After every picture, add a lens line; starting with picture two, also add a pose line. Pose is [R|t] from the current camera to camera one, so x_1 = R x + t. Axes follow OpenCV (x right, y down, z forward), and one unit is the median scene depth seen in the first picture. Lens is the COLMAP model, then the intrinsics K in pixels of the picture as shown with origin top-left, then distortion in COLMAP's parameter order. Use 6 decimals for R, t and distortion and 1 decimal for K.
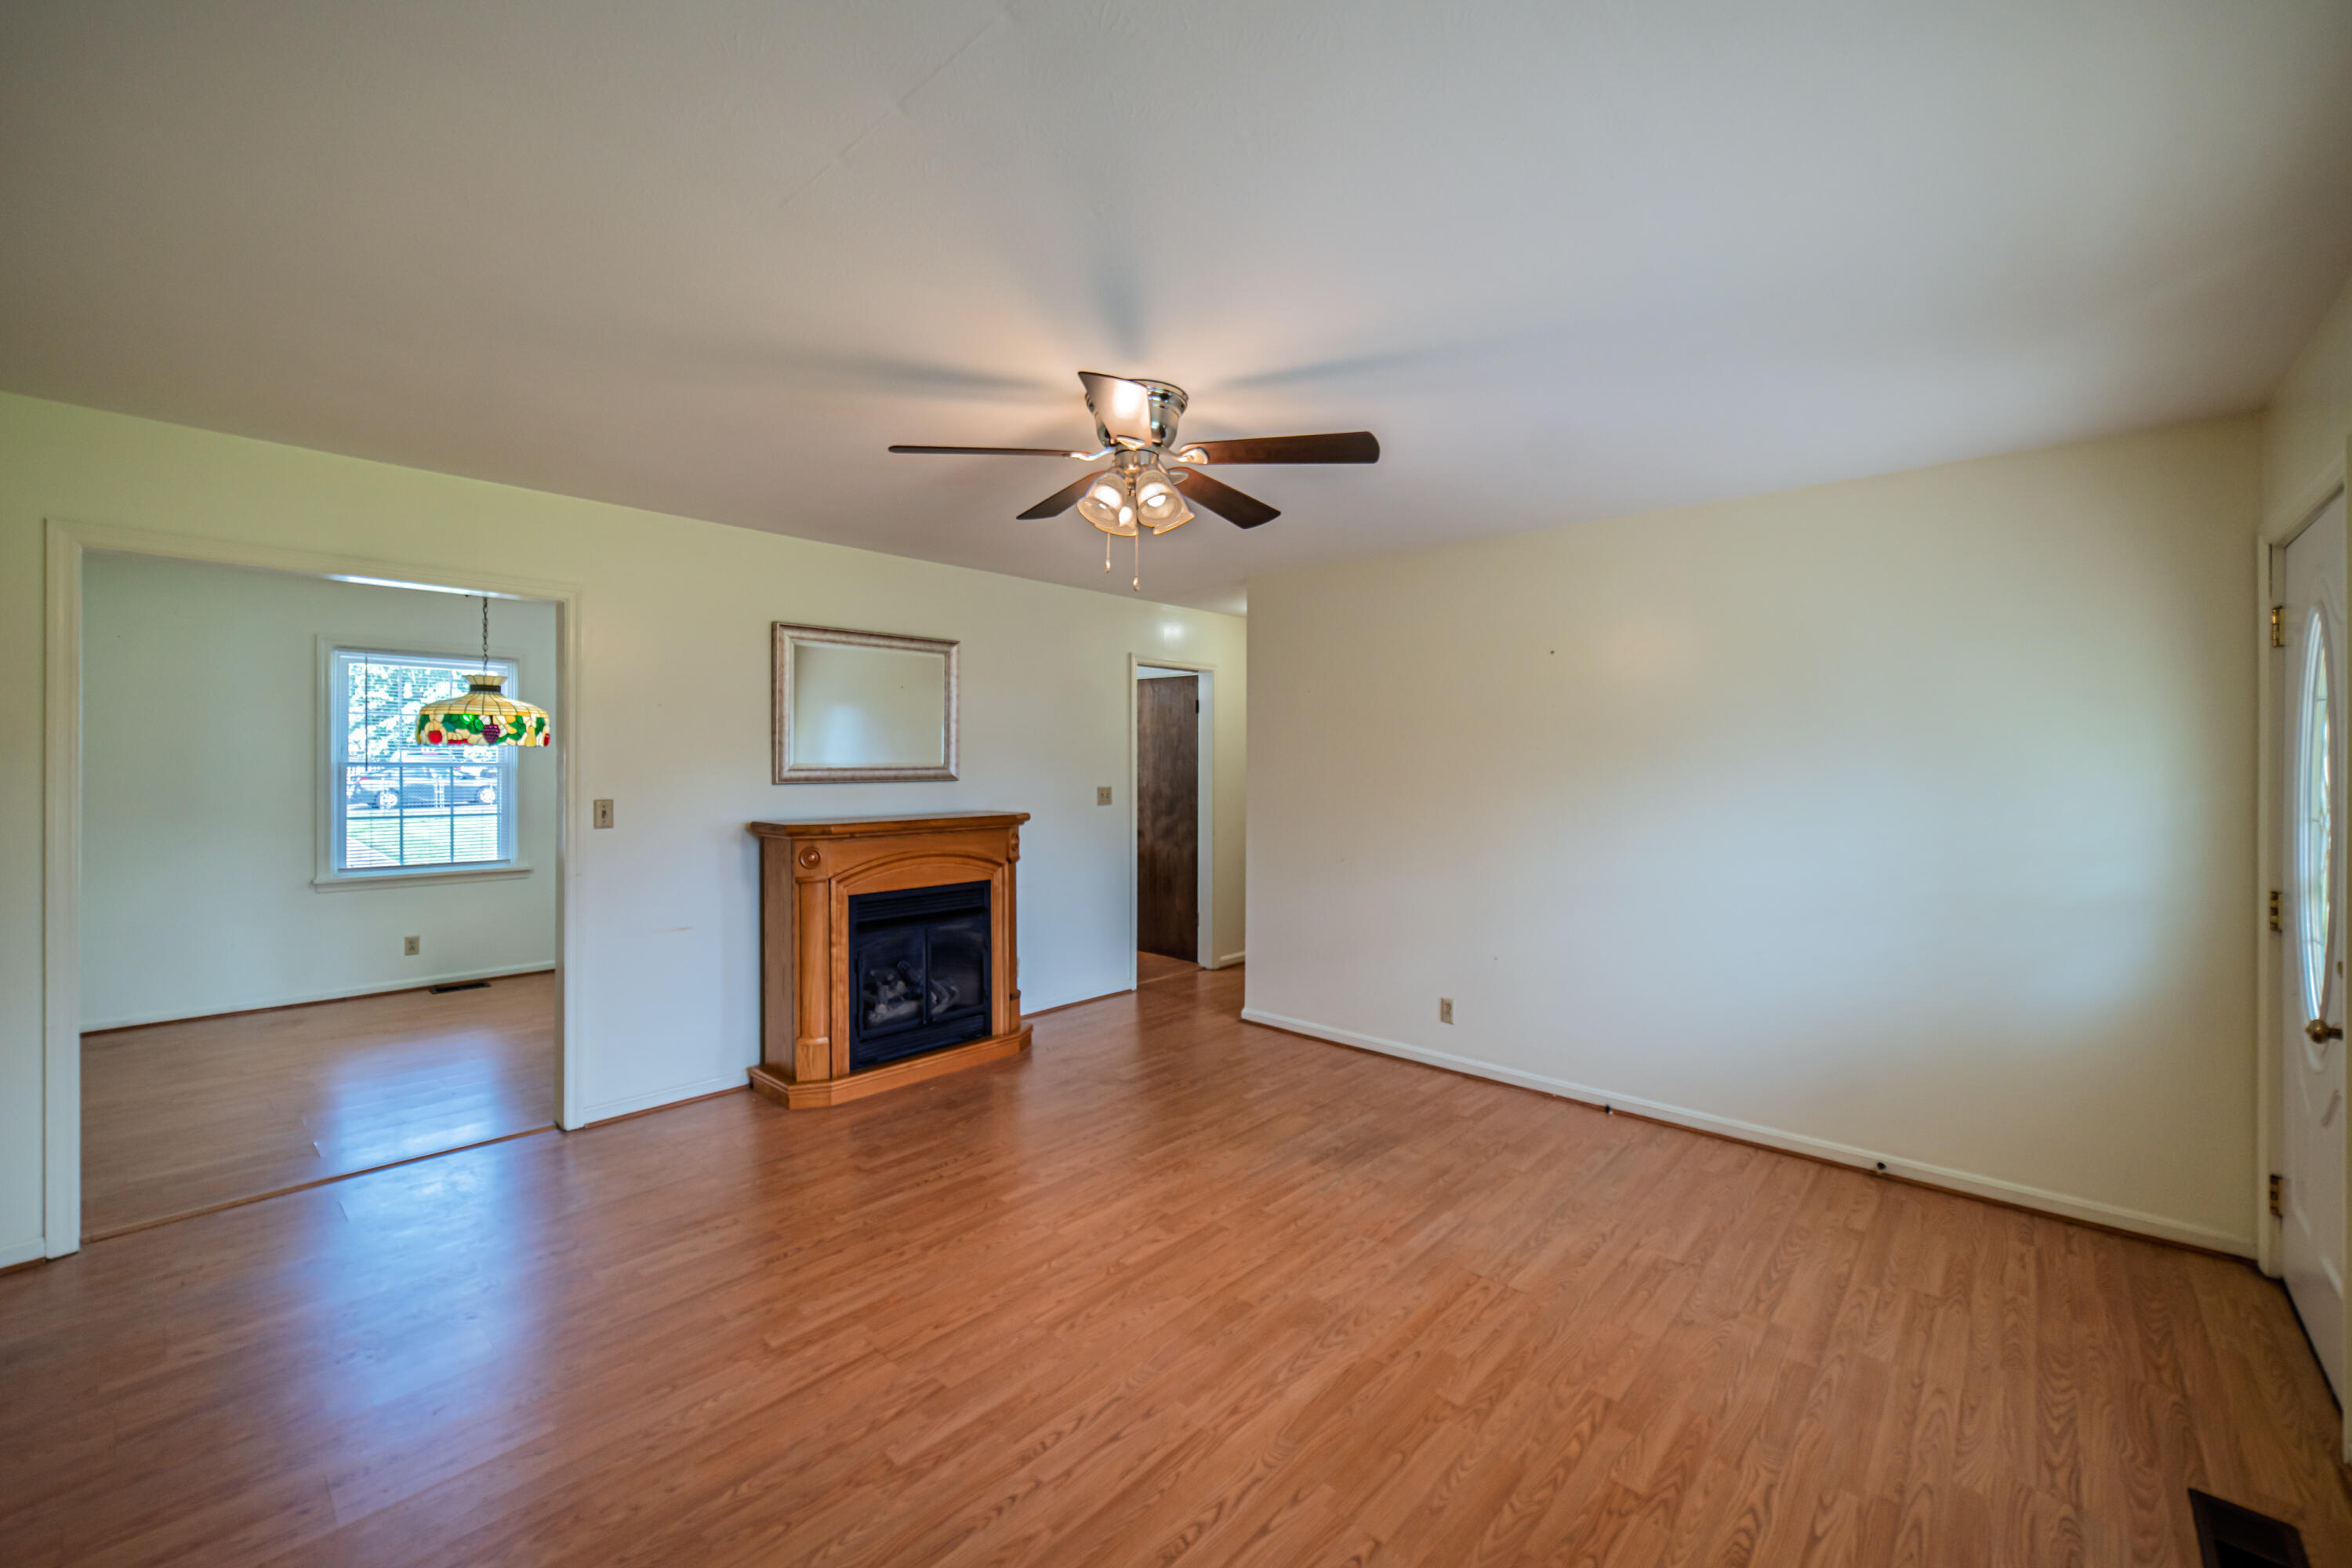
lens RADIAL K [[946.9, 0, 1147.4], [0, 946.9, 762.7], [0, 0, 1]] dist [0.000498, 0.000257]
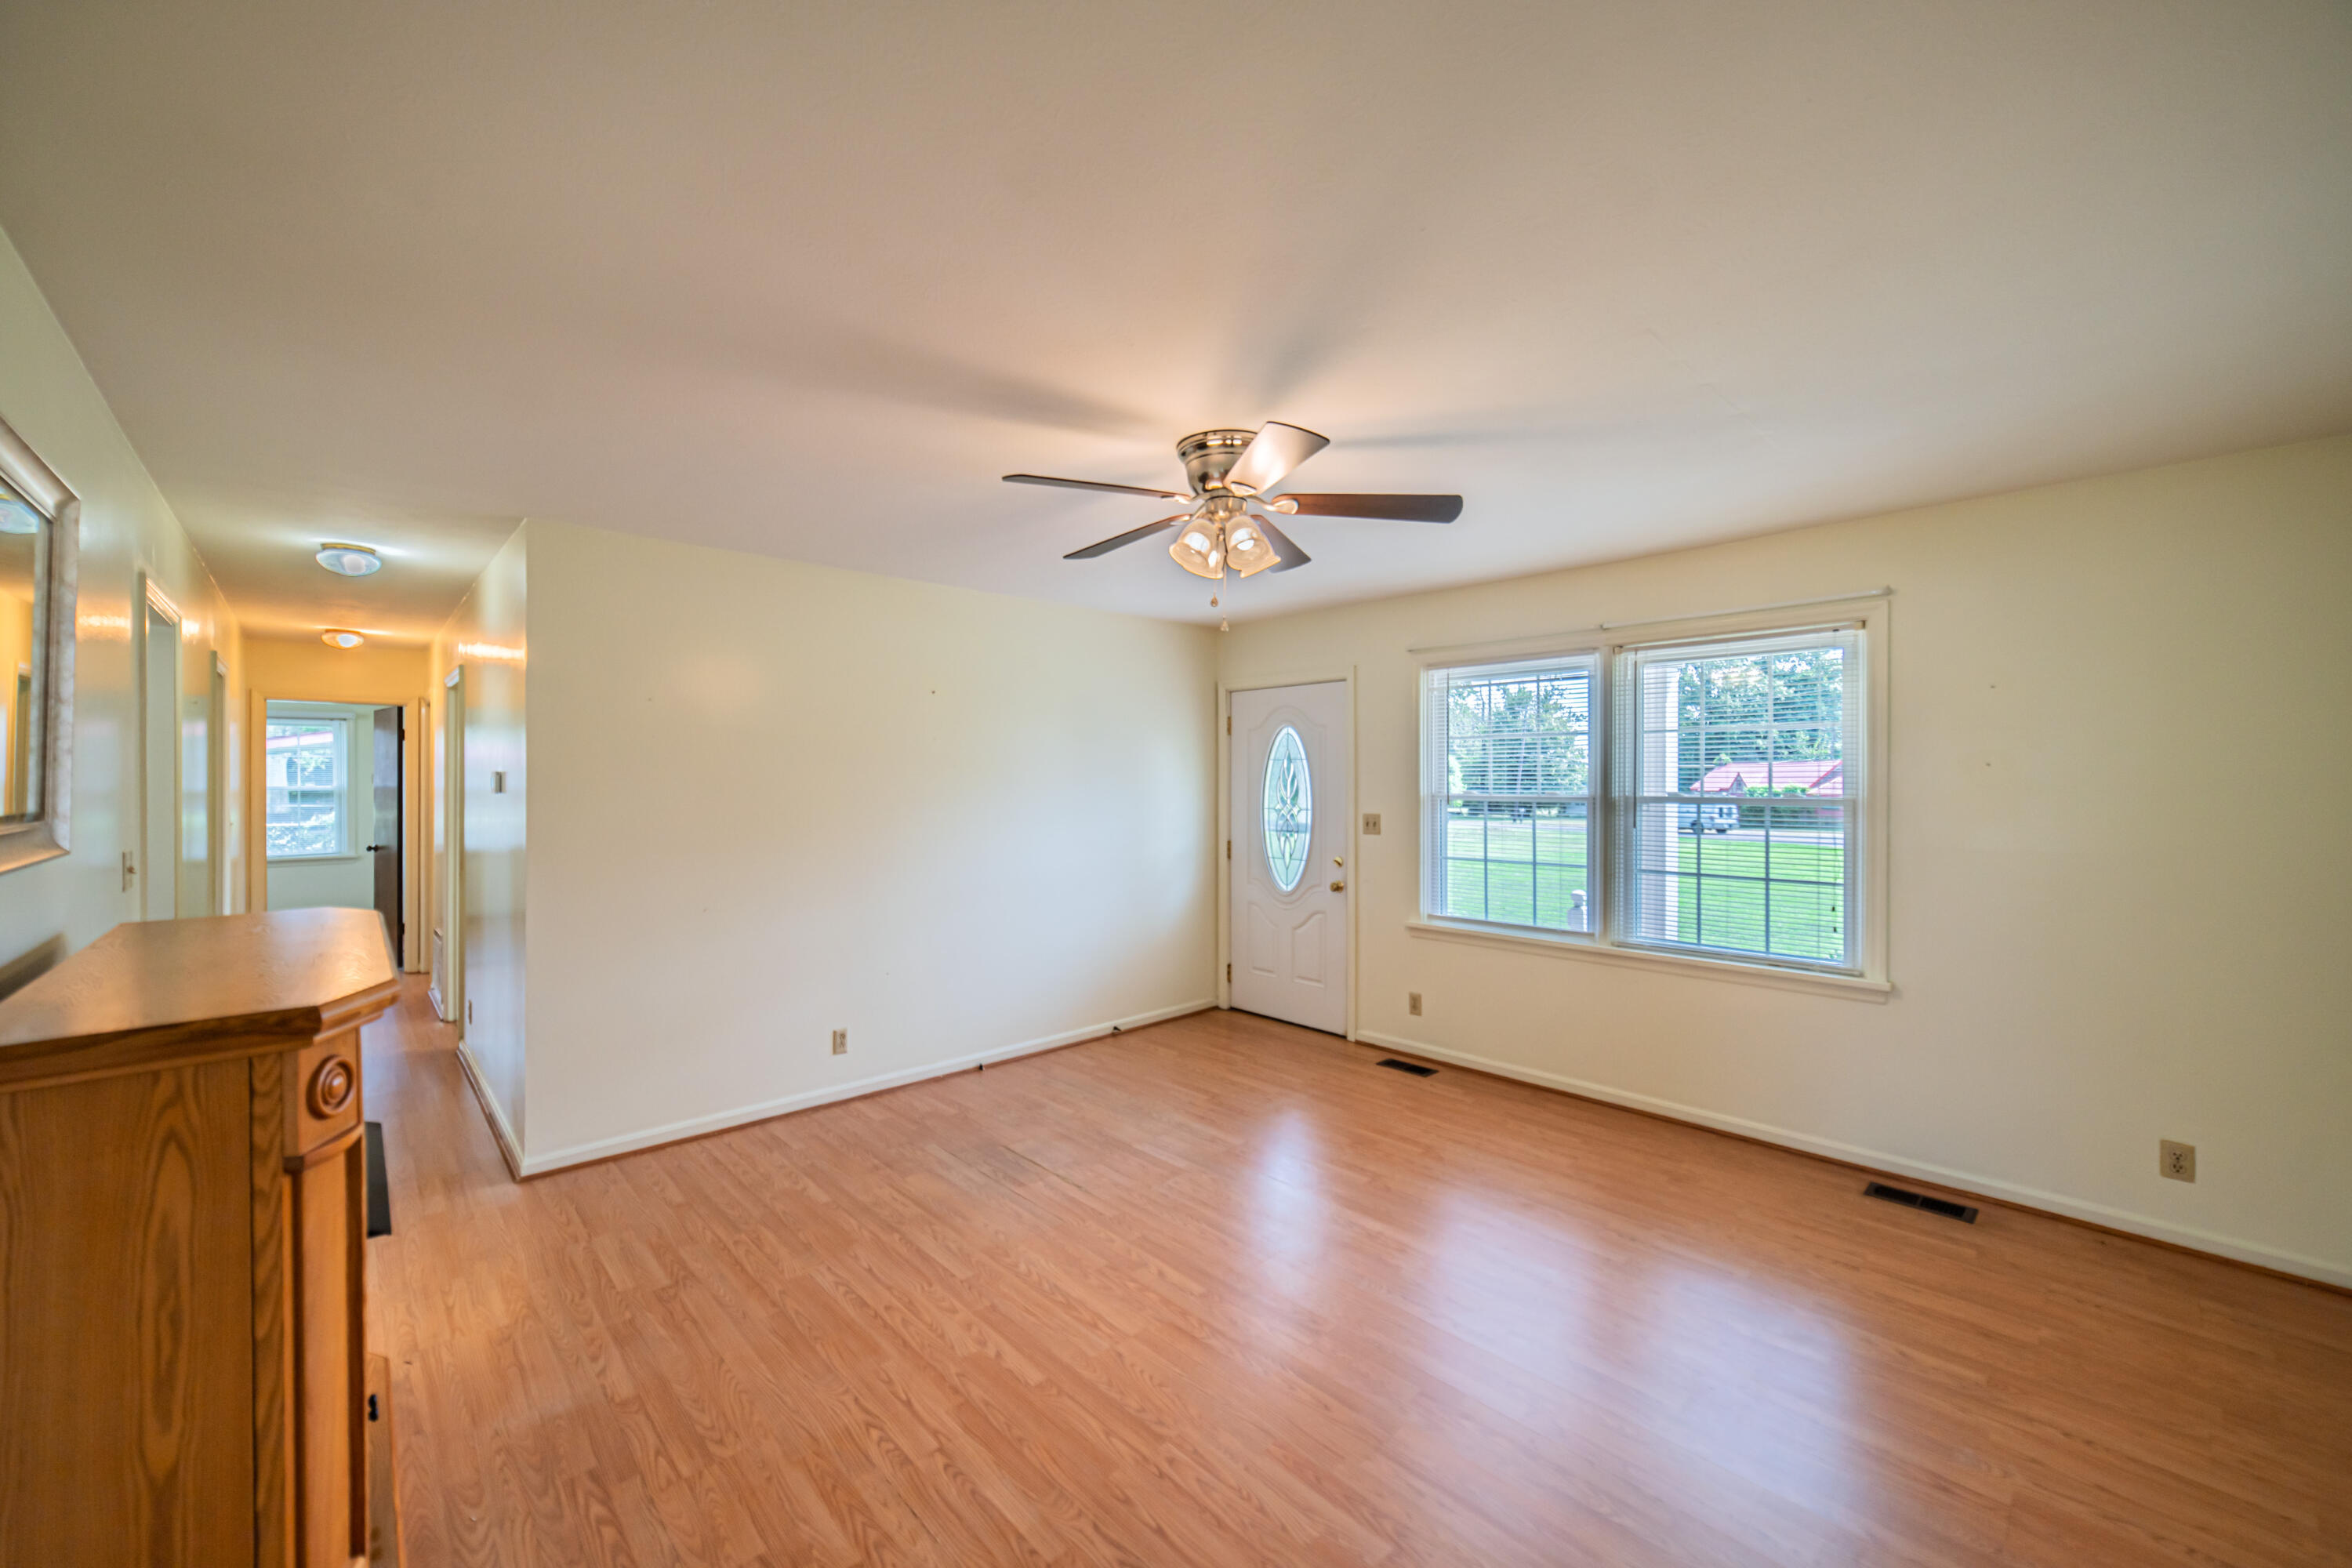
lens RADIAL K [[909.3, 0, 1183.4], [0, 909.3, 773.7], [0, 0, 1]] dist [0.000713, 0.000107]
pose [[0.052573, 0.003505, 0.998611, -1.021216], [0.002829, 0.999989, -0.003659, -0.018350], [-0.998613, 0.003017, 0.052563, 0.998035]]
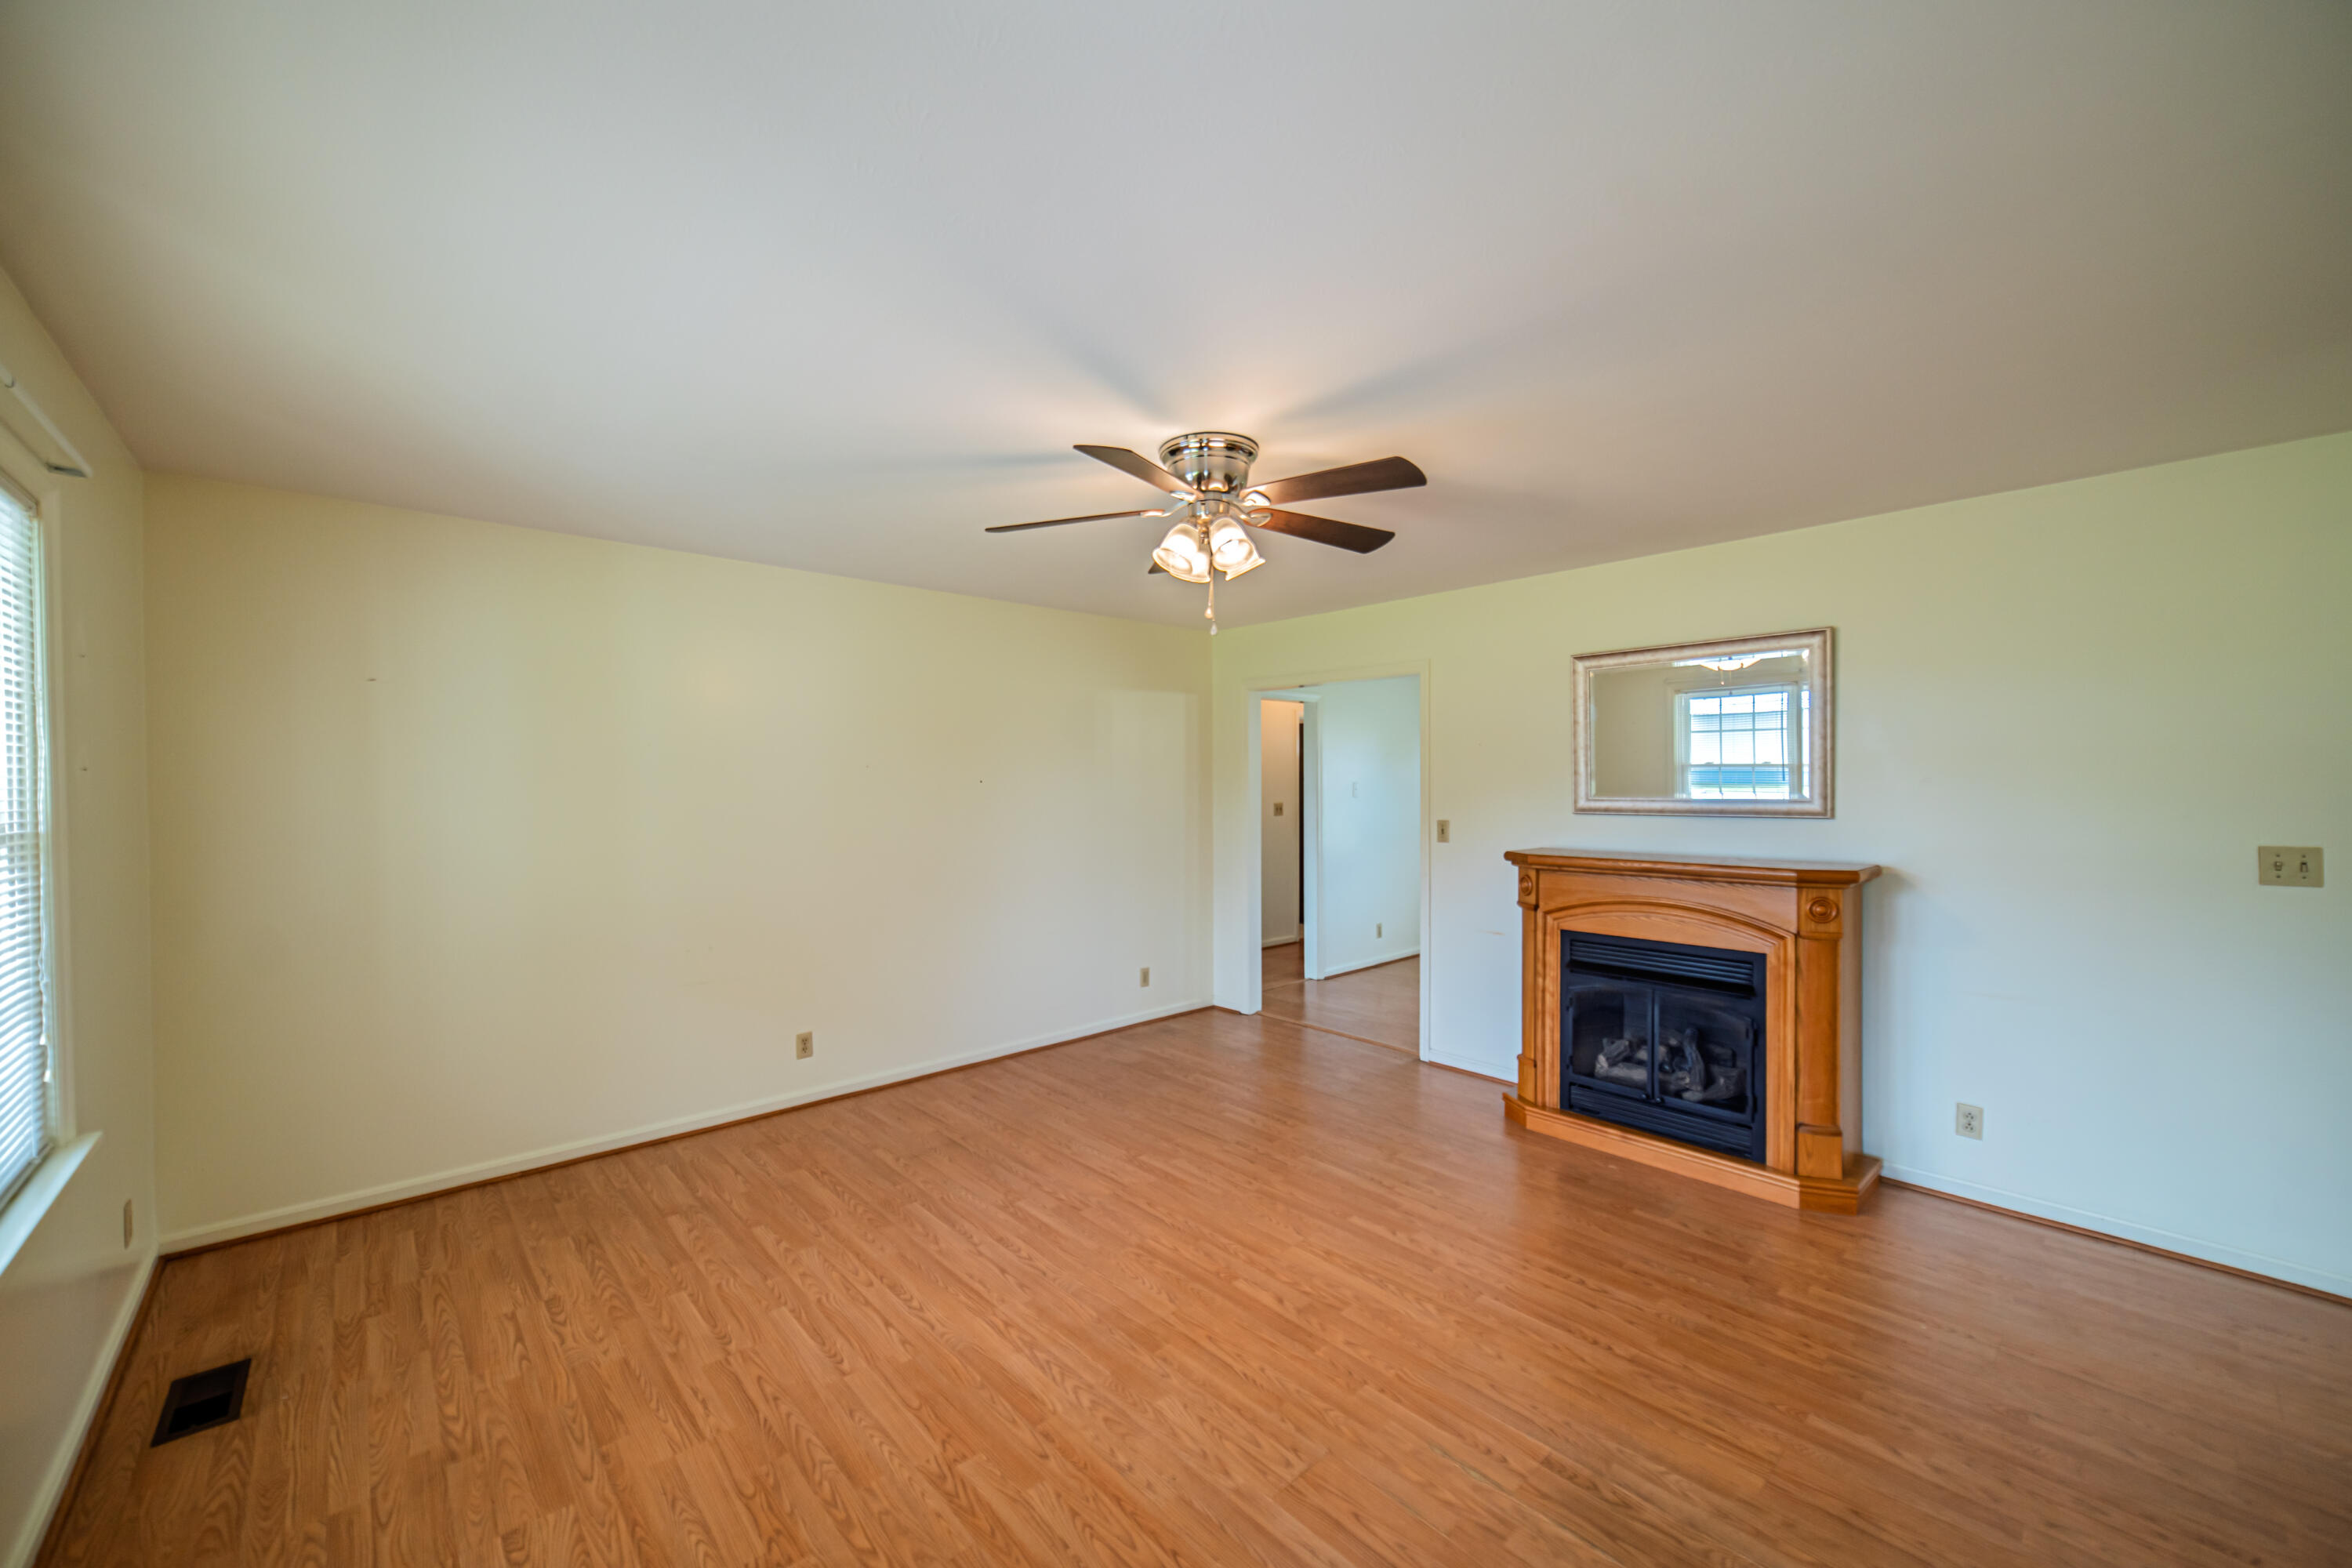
lens RADIAL K [[895.0, 0, 1173.8], [0, 895.0, 791.3], [0, 0, 1]] dist [0.000191, 0.000061]
pose [[-0.077731, 0.006989, -0.996950, 0.981190], [0.001610, 0.999975, 0.006885, -0.013515], [0.996973, -0.001070, -0.077740, 1.040593]]
